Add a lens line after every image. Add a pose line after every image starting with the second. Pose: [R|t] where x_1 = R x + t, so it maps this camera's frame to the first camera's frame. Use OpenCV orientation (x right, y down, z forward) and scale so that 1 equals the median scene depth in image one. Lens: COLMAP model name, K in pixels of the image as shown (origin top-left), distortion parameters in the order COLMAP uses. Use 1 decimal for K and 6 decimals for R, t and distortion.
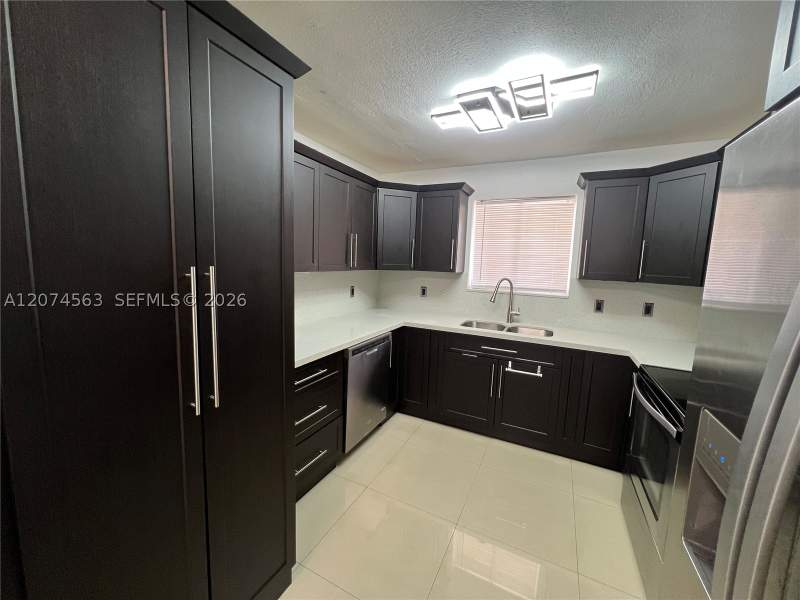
lens RADIAL K [[319.1, 0, 396.1], [0, 319.1, 299.4], [0, 0, 1]] dist [-0.000492, 0.000783]
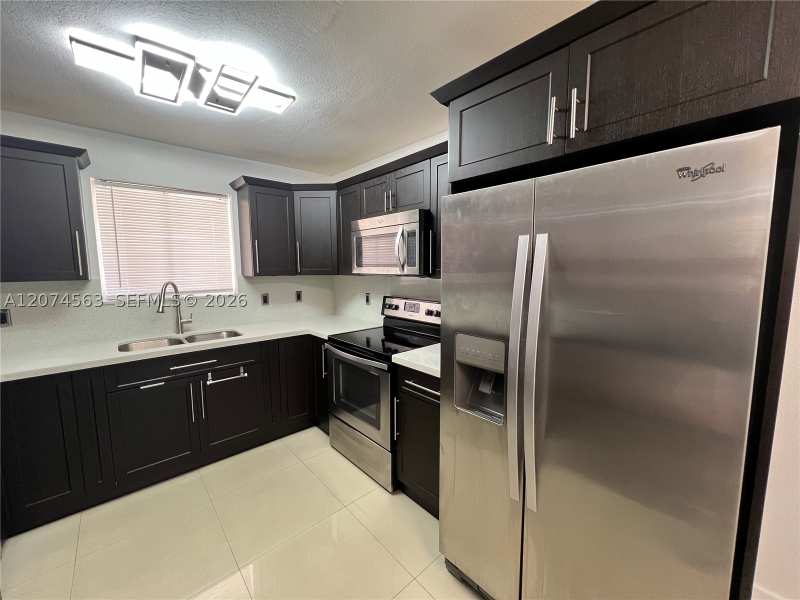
lens RADIAL K [[319.1, 0, 395.8], [0, 319.1, 297.1], [0, 0, 1]] dist [-0.000492, 0.000783]
pose [[0.374032, -0.129446, 0.918338, -0.239532], [0.129920, 0.987760, 0.086317, -0.025362], [-0.918271, 0.087025, 0.386271, 0.158227]]
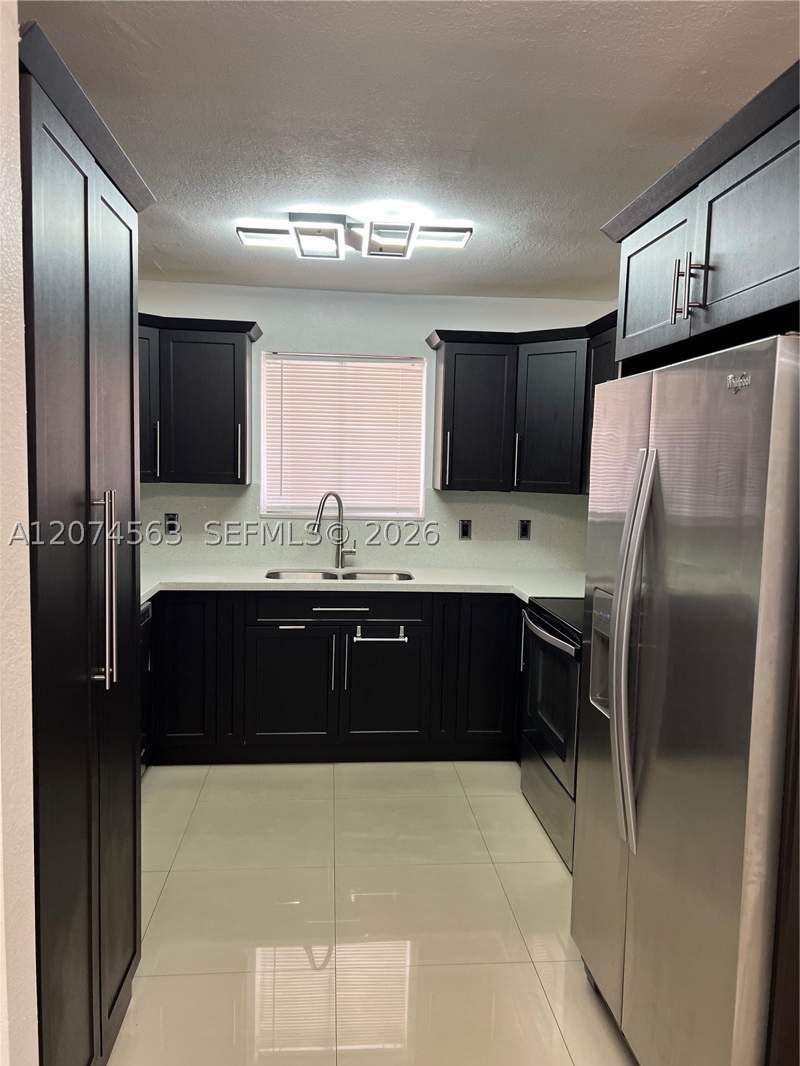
lens RADIAL K [[803.5, 0, 391.6], [0, 803.5, 536.0], [0, 0, 1]] dist [0.142173, -0.004785]
pose [[0.855237, -0.061463, 0.514580, -0.380711], [0.066828, 0.997732, 0.008105, 0.011628], [-0.513911, 0.027457, 0.857404, -0.376305]]
